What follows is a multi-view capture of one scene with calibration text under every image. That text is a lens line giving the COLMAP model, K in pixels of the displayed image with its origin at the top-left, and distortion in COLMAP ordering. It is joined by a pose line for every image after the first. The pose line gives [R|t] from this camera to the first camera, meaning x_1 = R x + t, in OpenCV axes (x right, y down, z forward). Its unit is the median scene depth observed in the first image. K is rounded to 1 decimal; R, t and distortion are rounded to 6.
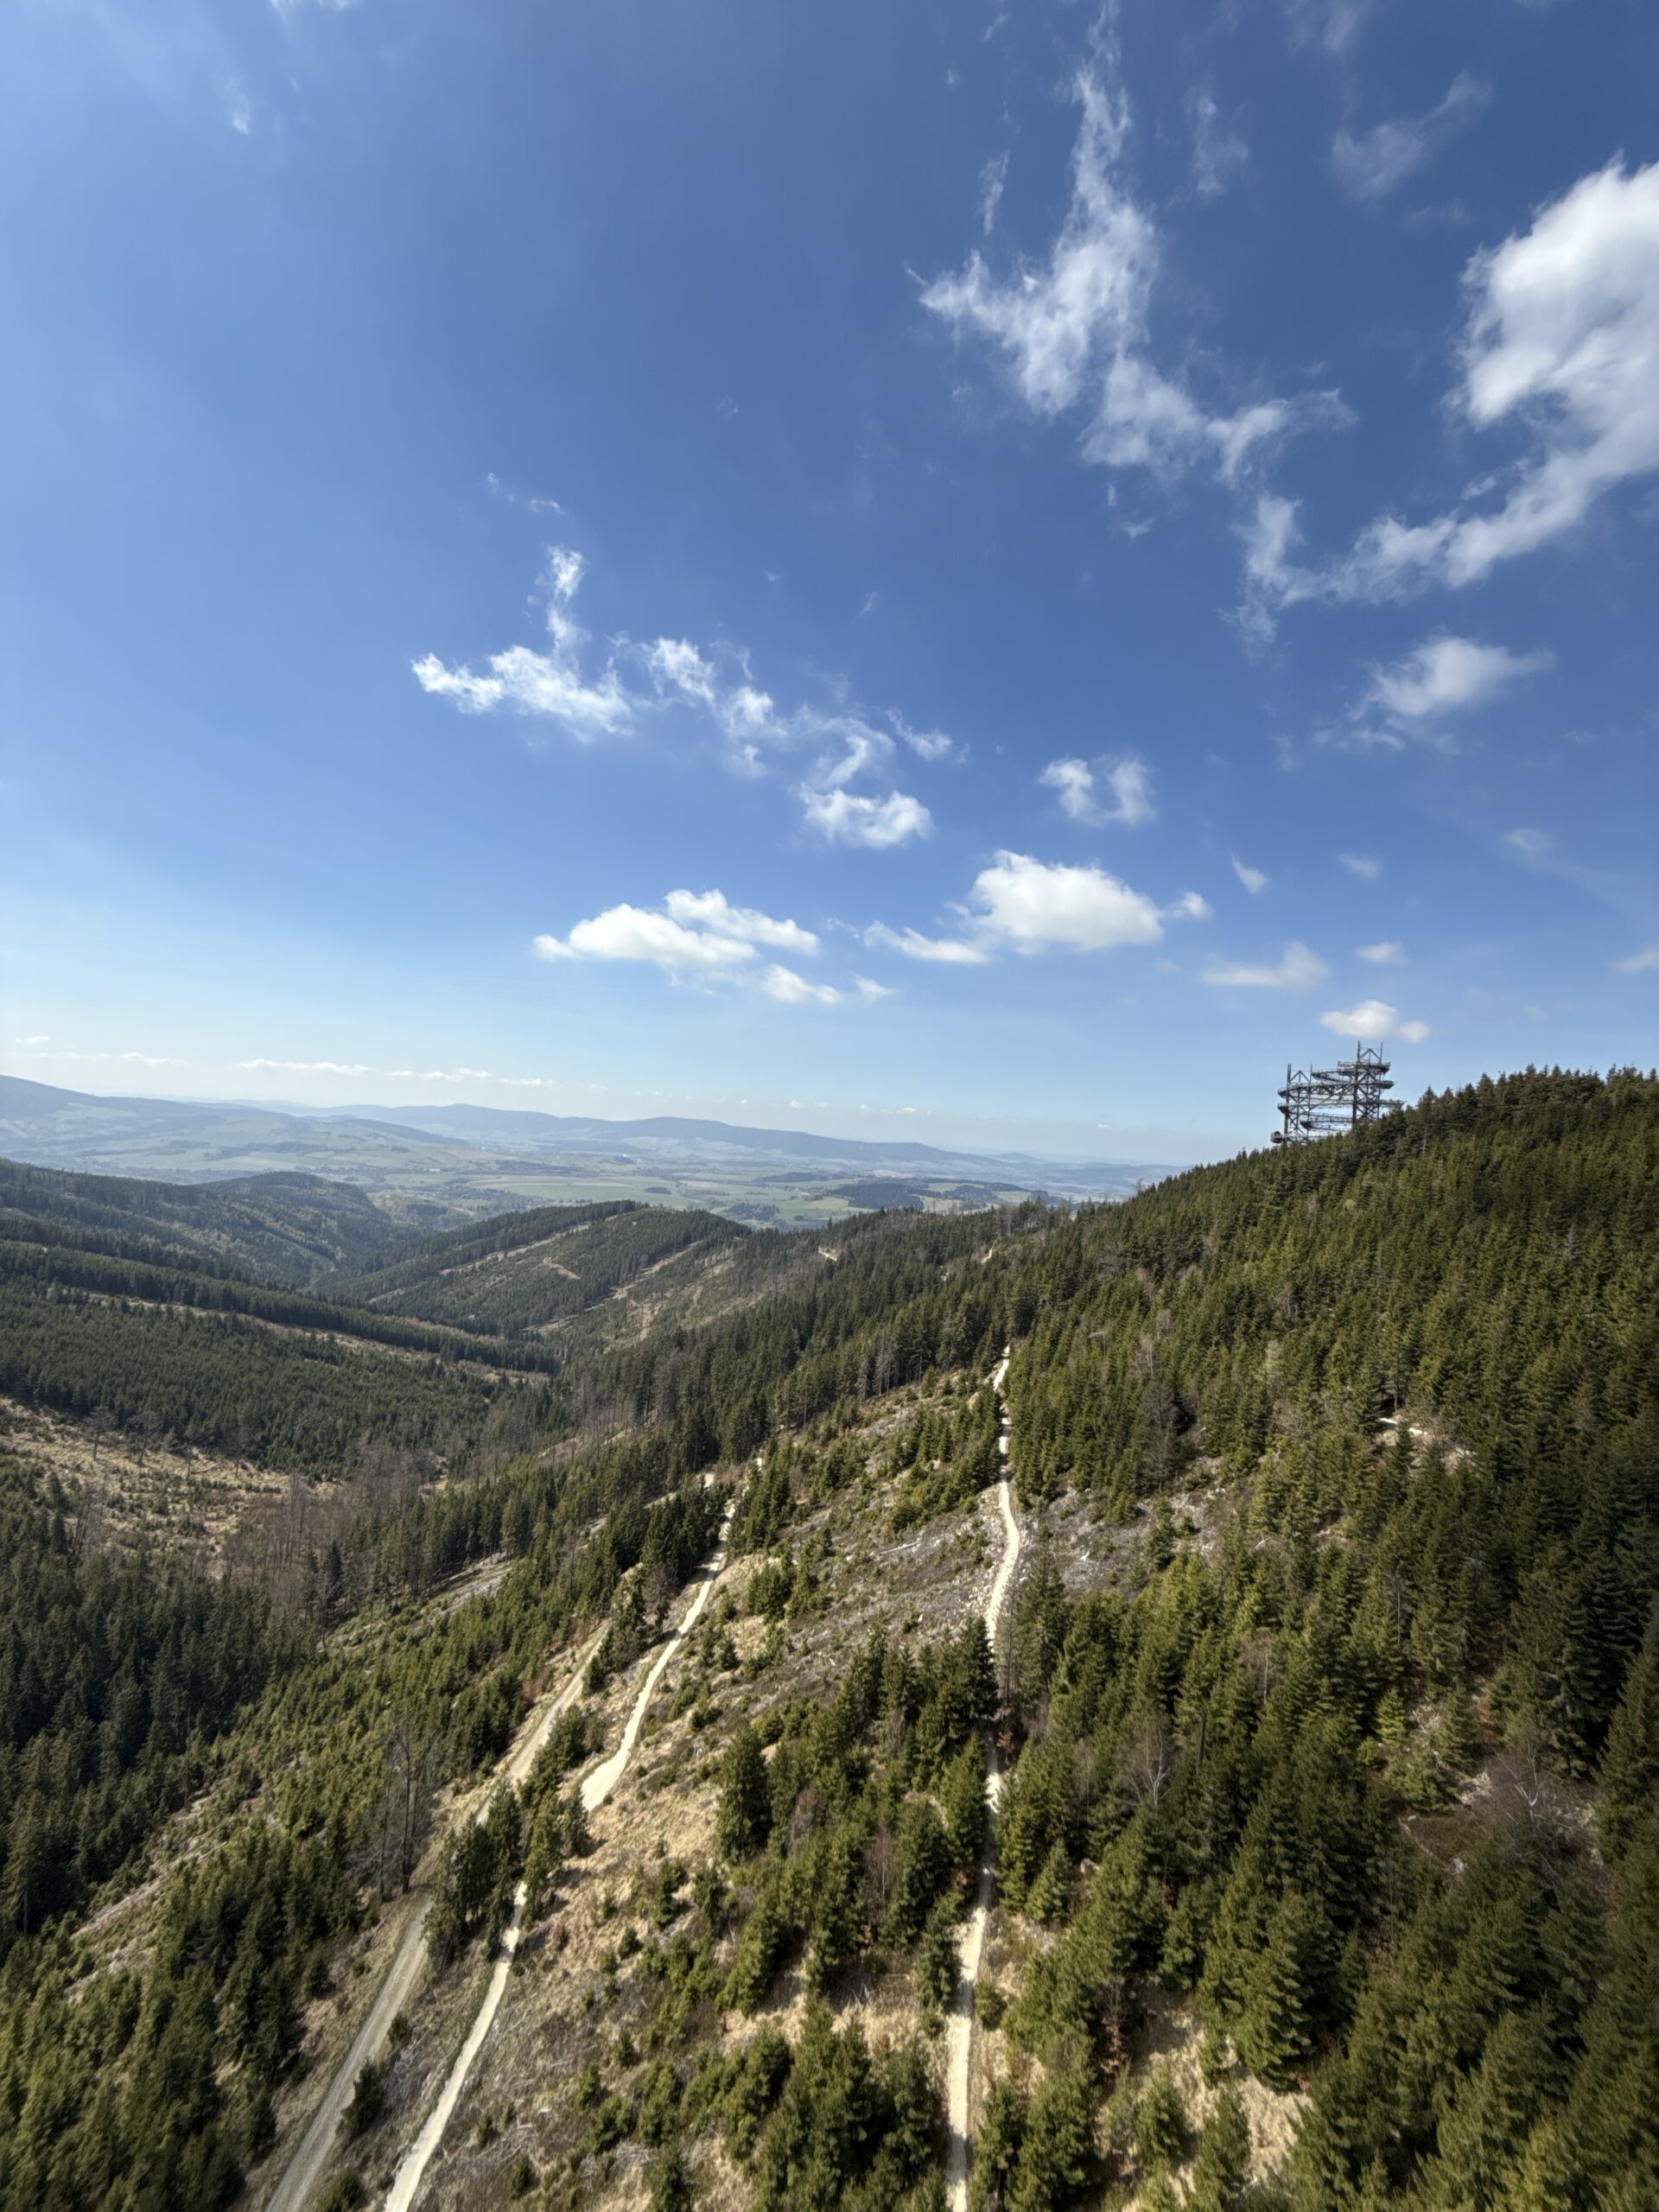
lens RADIAL K [[880.2, 0, 825.9], [0, 880.2, 1098.7], [0, 0, 1]] dist [0.002958, -0.000428]
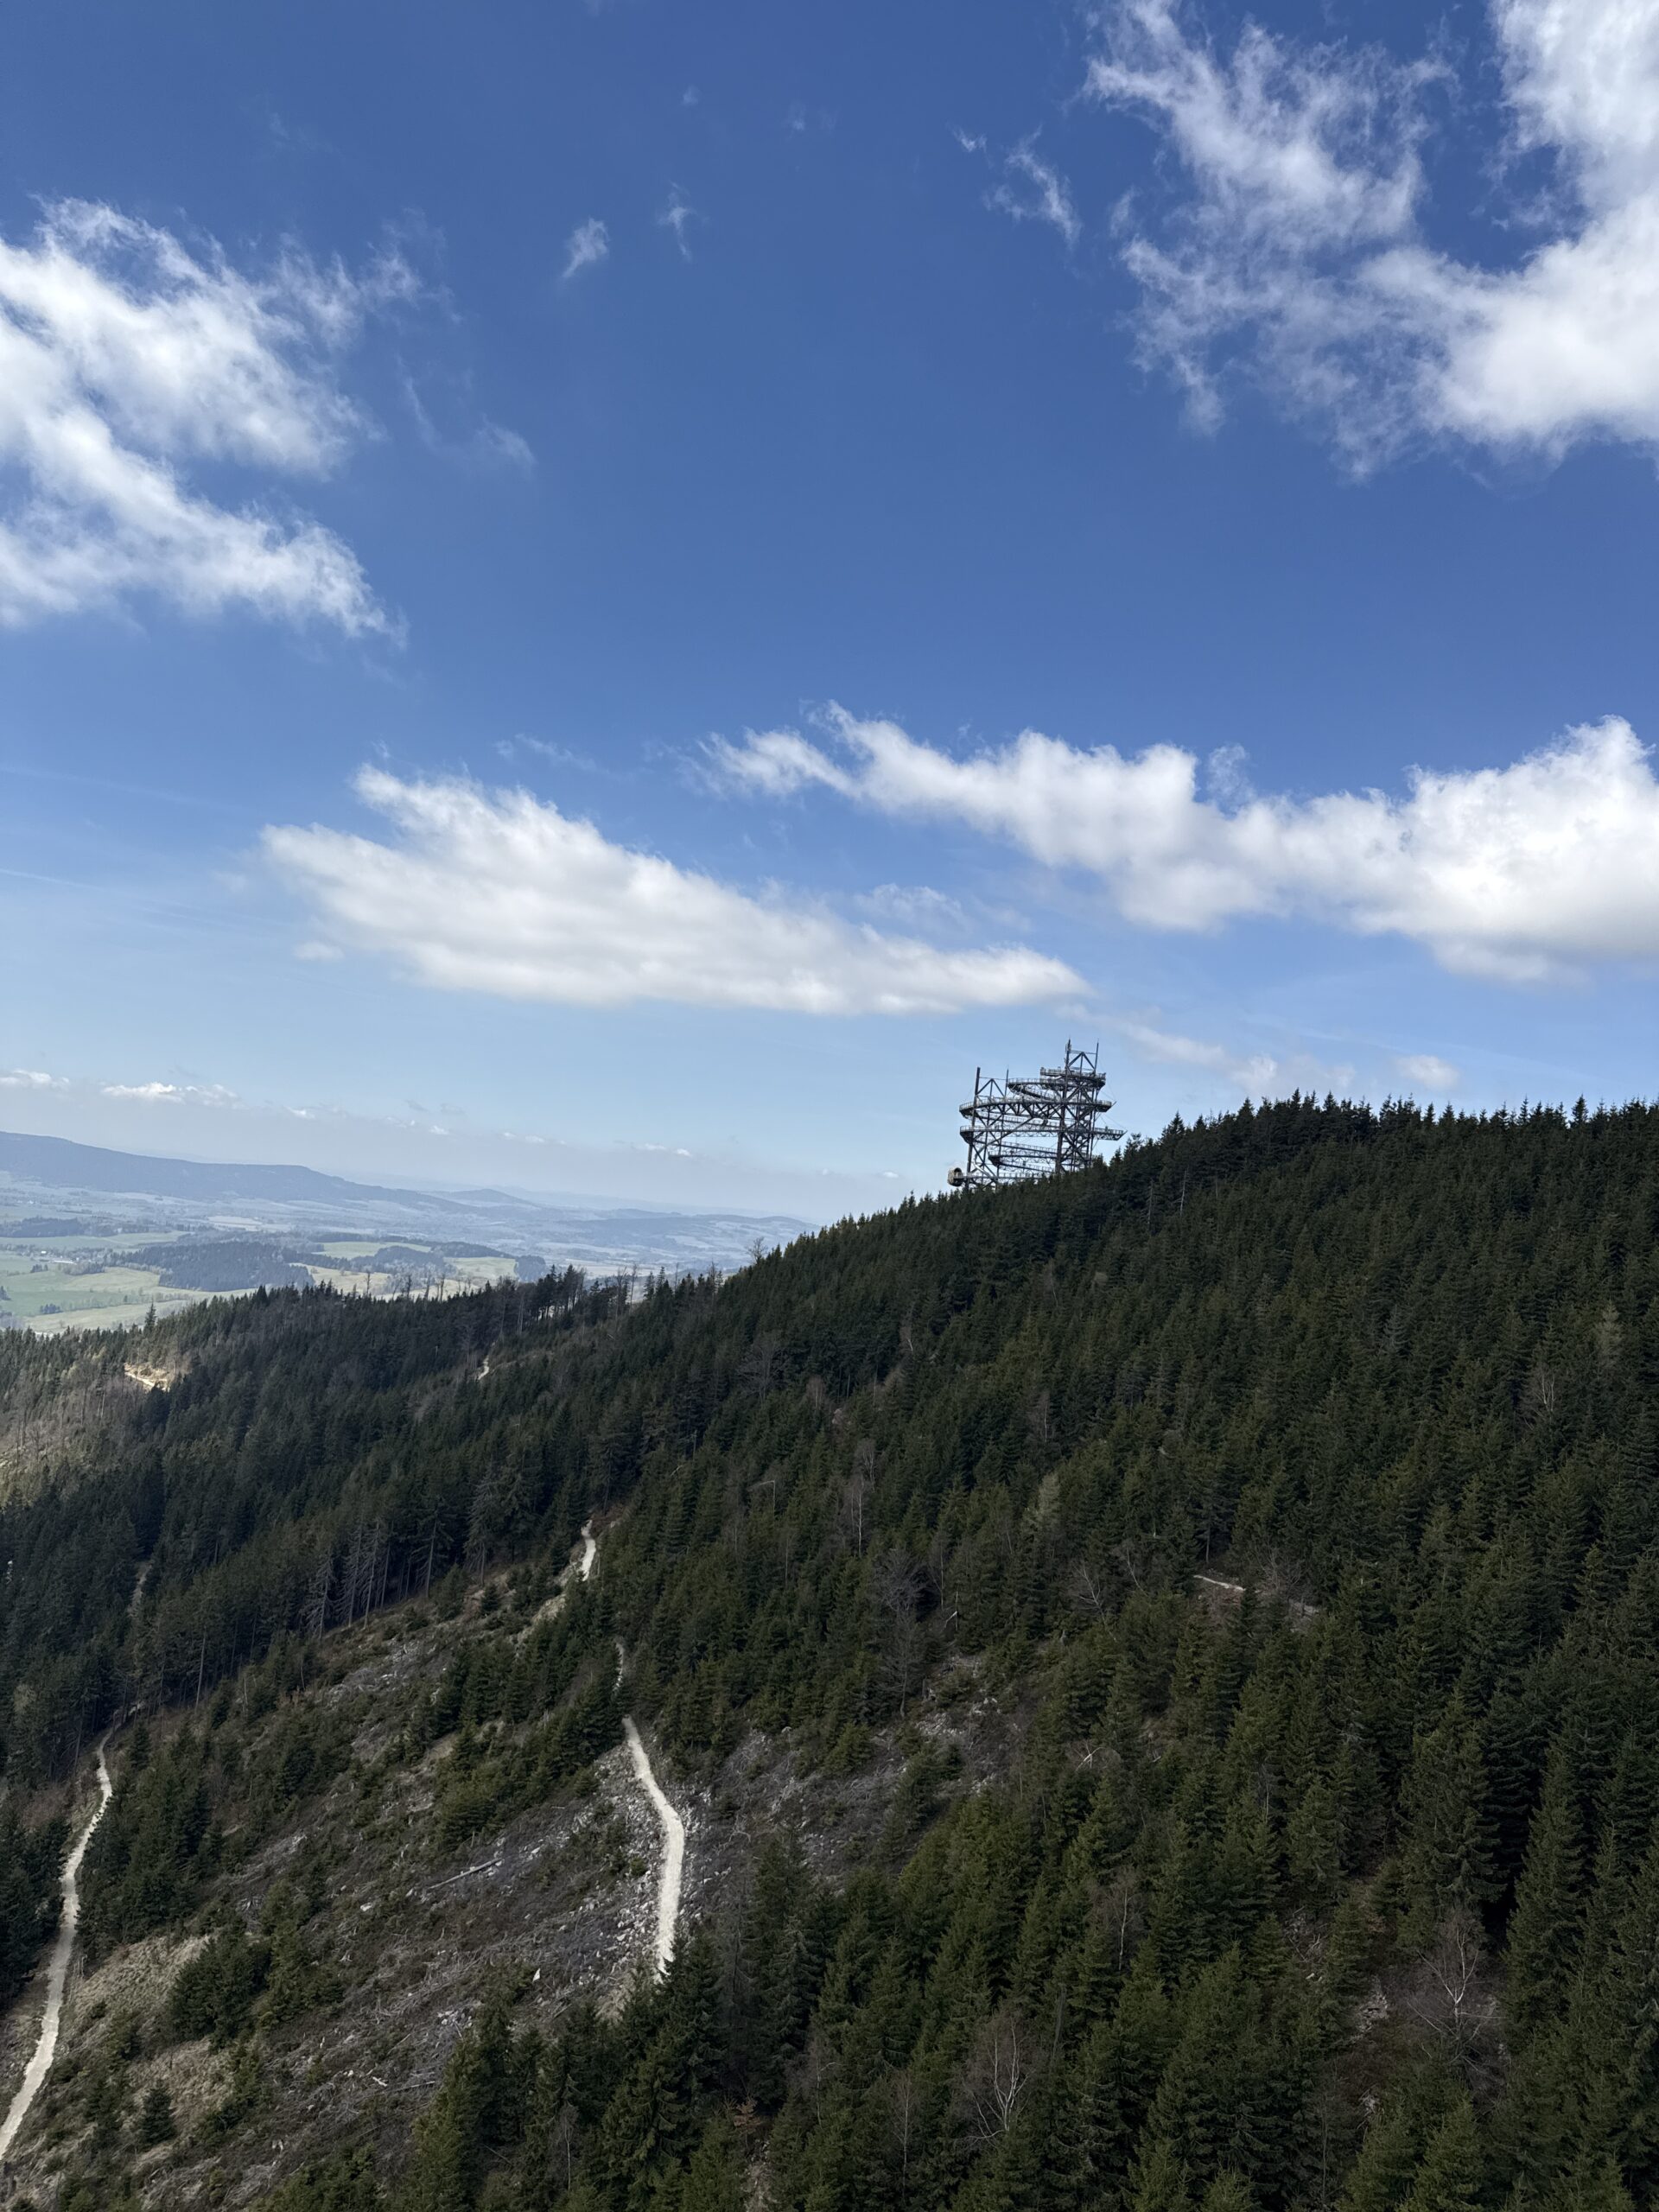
lens RADIAL K [[1570.0, 0, 829.5], [0, 1570.0, 1106.0], [0, 0, 1]] dist [0.049270, -0.056638]
pose [[0.905469, 0.047526, 0.421743, -0.155549], [-0.051160, 0.998687, -0.002703, -0.003210], [-0.421318, -0.019129, 0.906711, -0.034264]]
